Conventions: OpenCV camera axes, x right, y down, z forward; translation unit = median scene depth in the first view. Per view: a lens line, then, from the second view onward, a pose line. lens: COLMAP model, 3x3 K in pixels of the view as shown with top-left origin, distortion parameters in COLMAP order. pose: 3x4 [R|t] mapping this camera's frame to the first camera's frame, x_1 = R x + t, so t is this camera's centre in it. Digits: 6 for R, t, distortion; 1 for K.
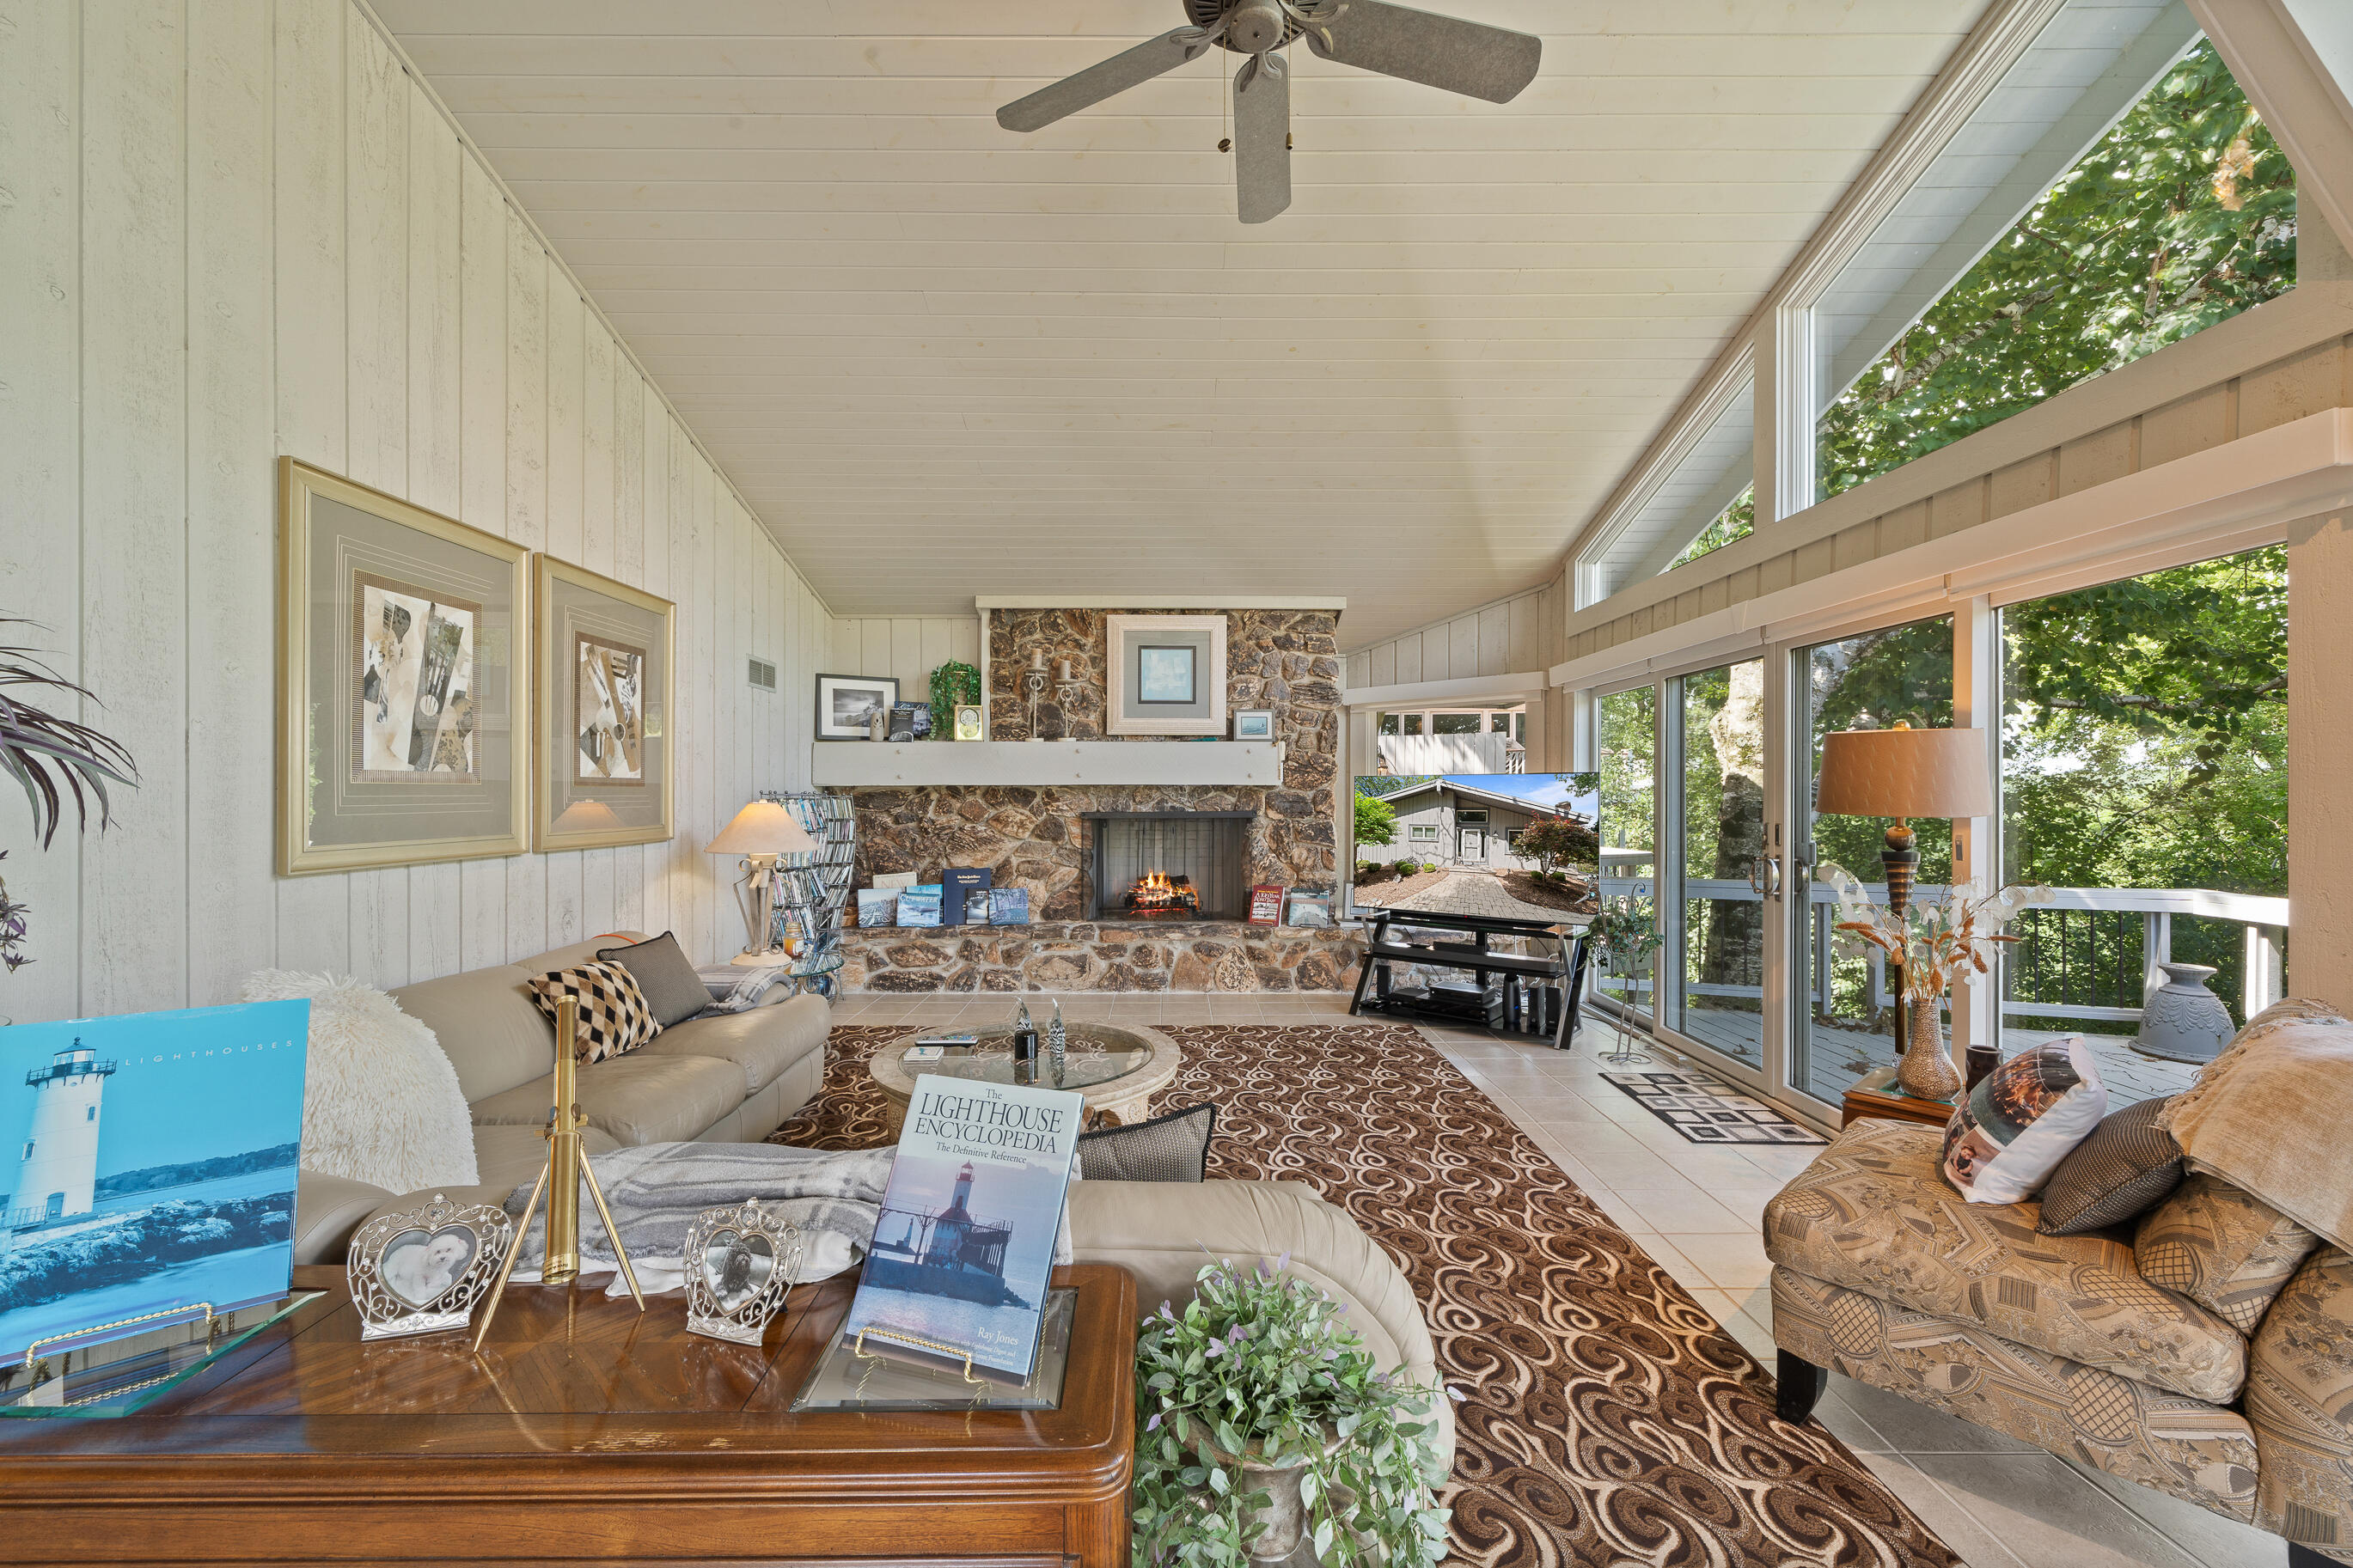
lens RADIAL K [[916.1, 0, 1167.9], [0, 916.1, 794.1], [0, 0, 1]] dist [-0.000413, -0.000009]
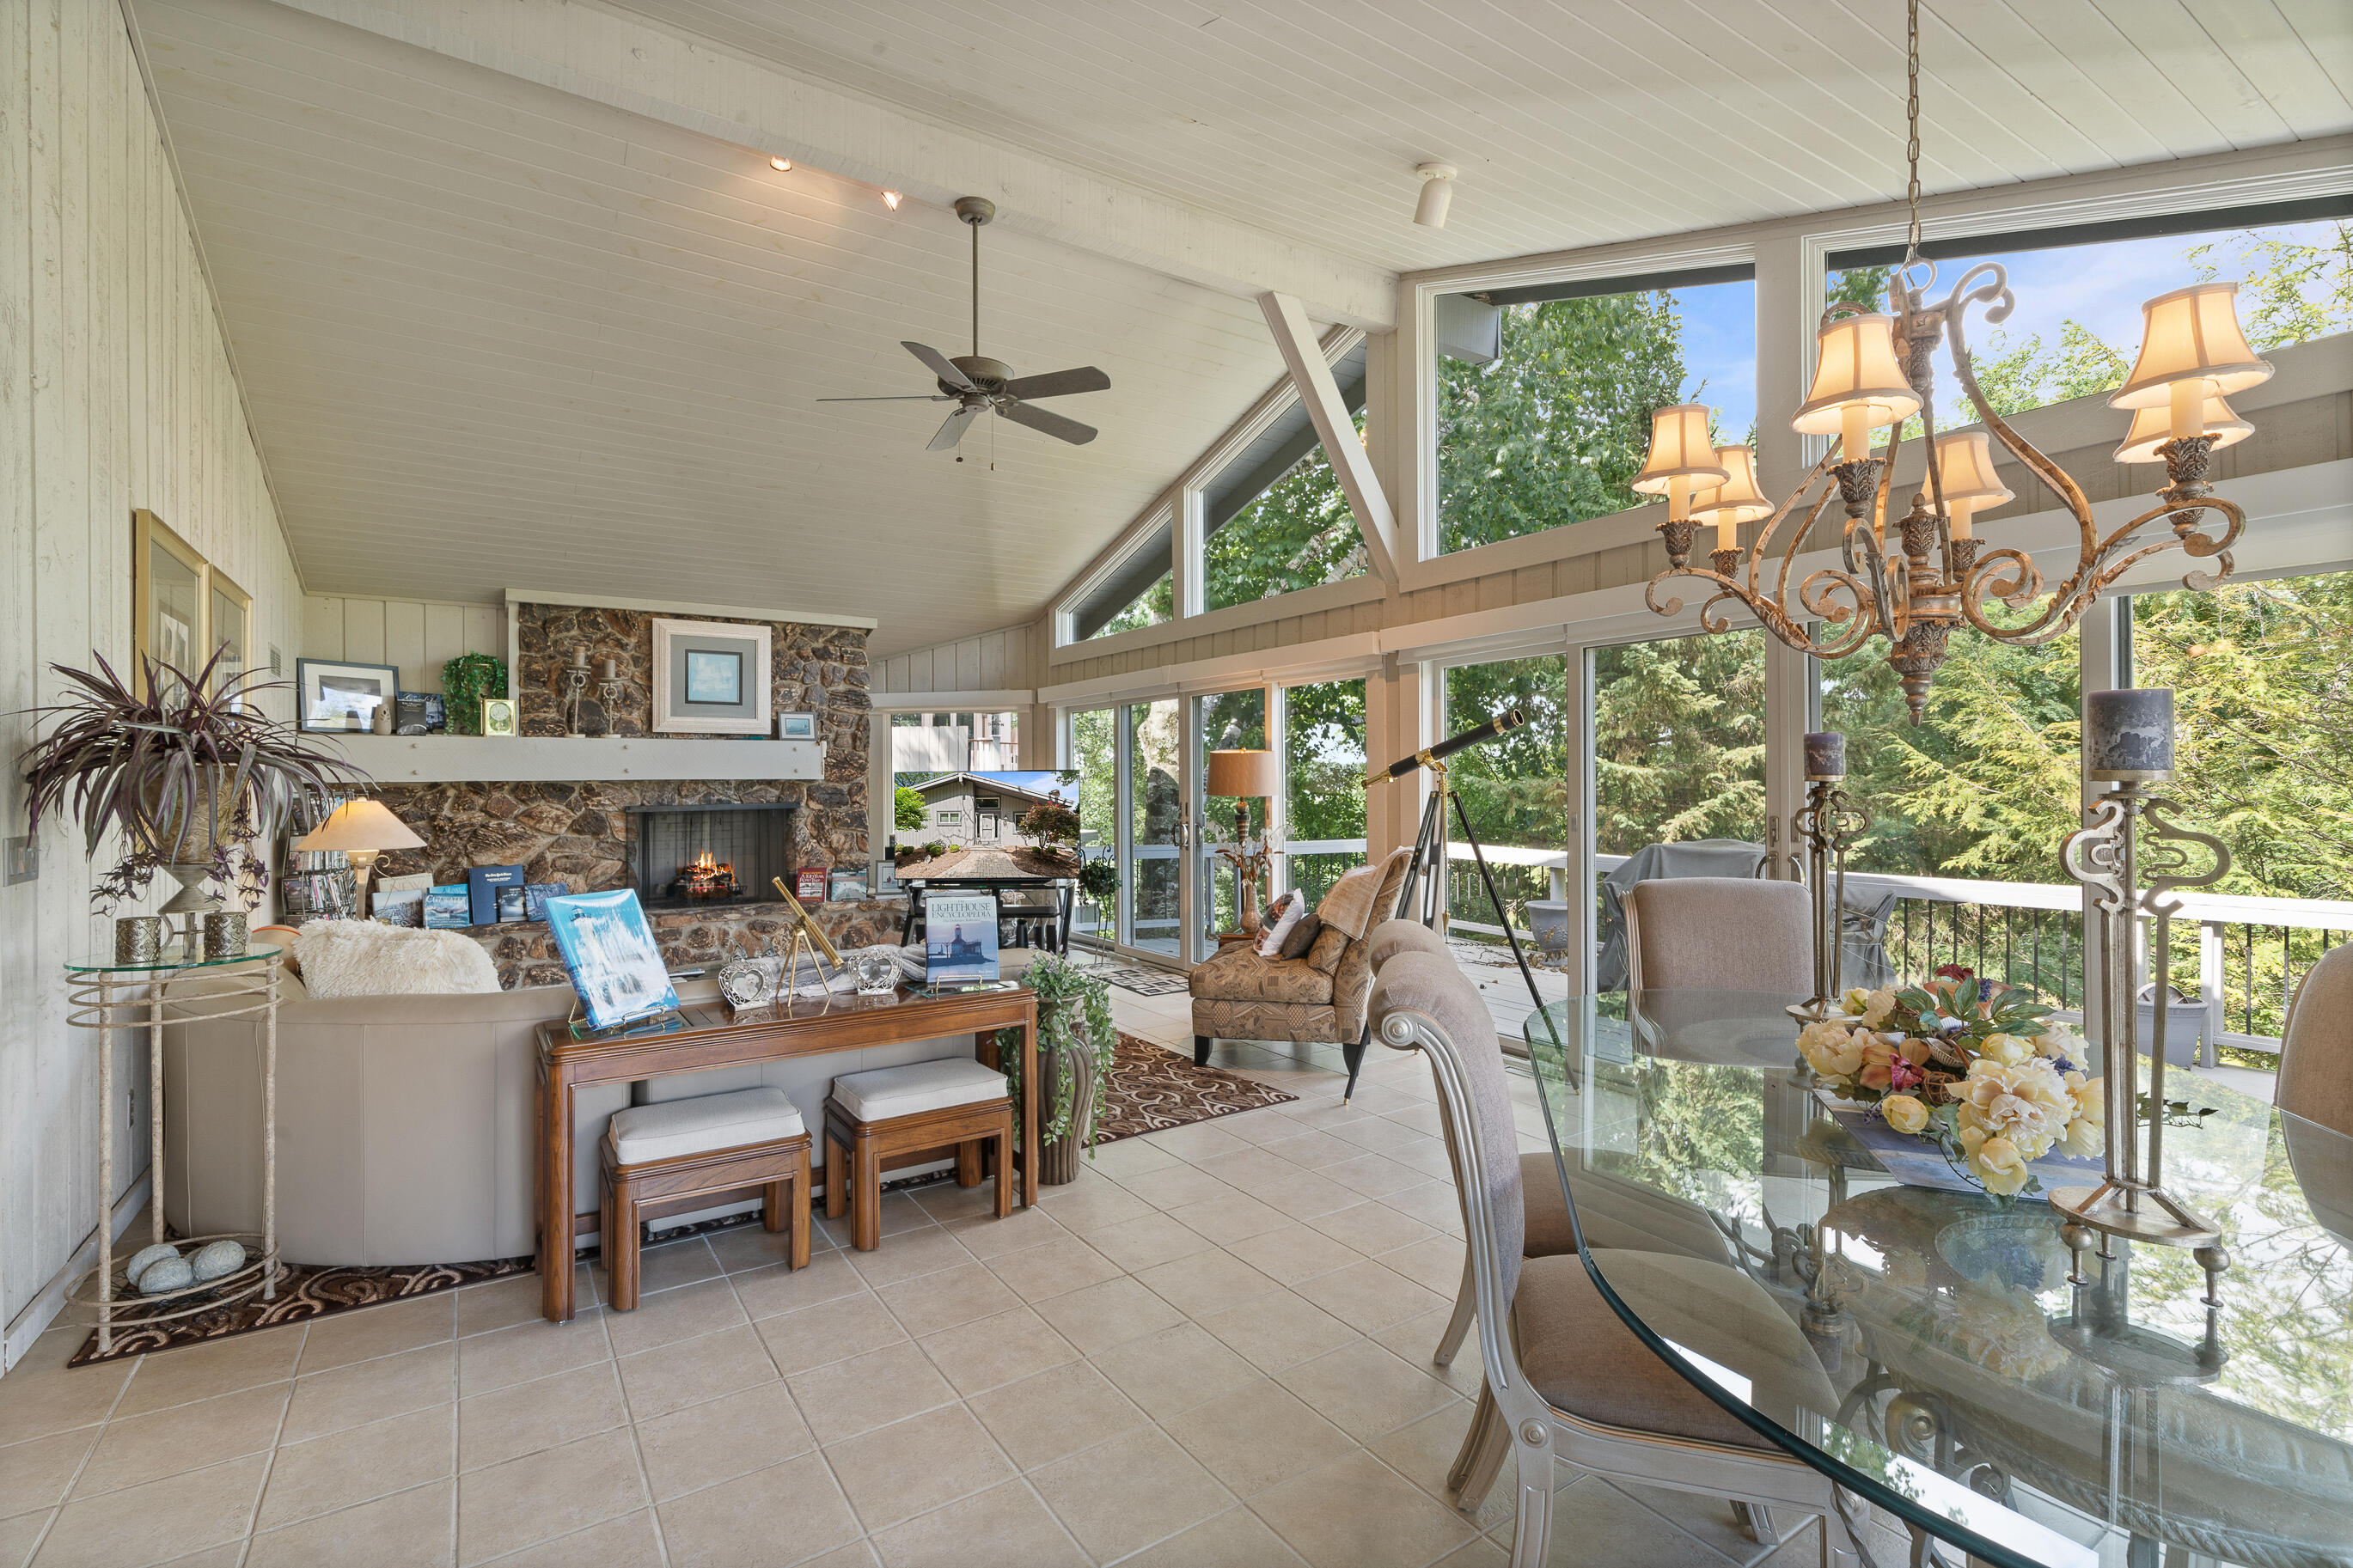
lens RADIAL K [[1070.5, 0, 1163.1], [0, 1070.5, 779.1], [0, 0, 1]] dist [0.009689, 0.000001]
pose [[0.837572, -0.006051, 0.546293, -0.259163], [0.008381, 0.999963, -0.001774, -0.003931], [-0.546262, 0.006064, 0.837592, -0.362457]]
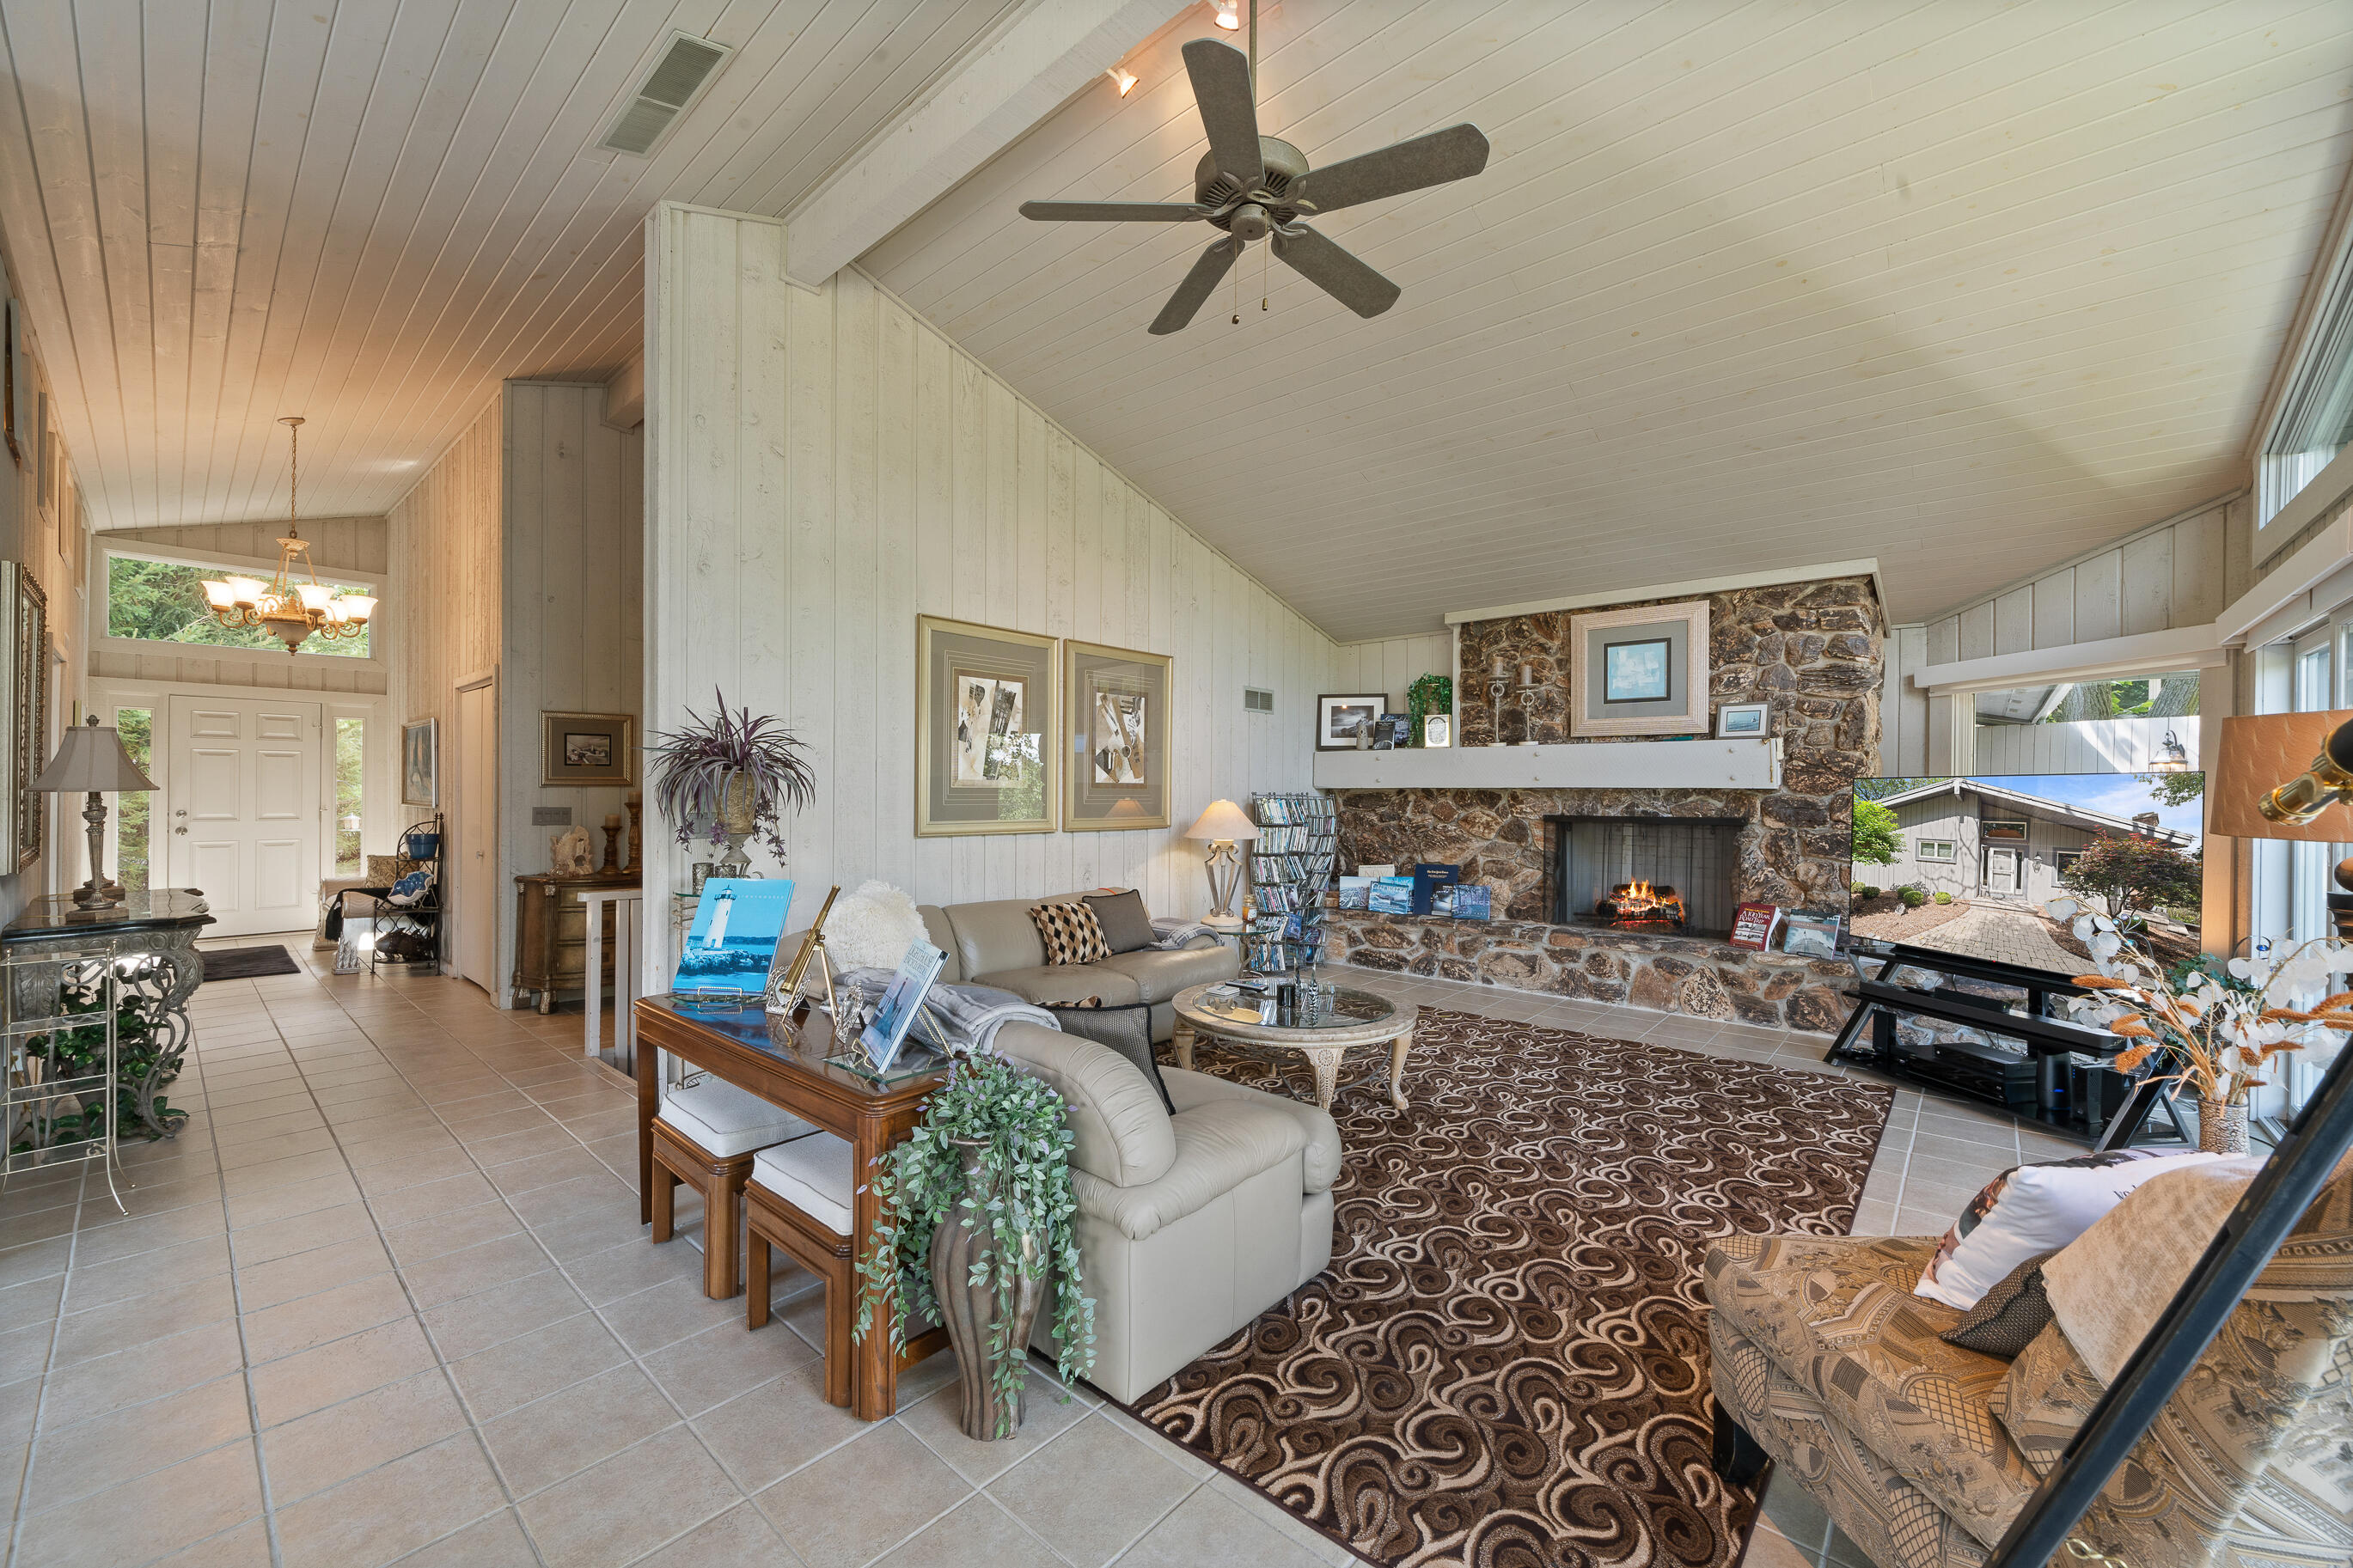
lens RADIAL K [[911.4, 0, 1169.7], [0, 911.4, 792.6], [0, 0, 1]] dist [0.000374, -0.000102]
pose [[0.746370, 0.005315, -0.665510, 0.276595], [-0.007026, 0.999975, 0.000107, -0.001992], [0.665494, 0.004596, 0.746389, -0.022245]]
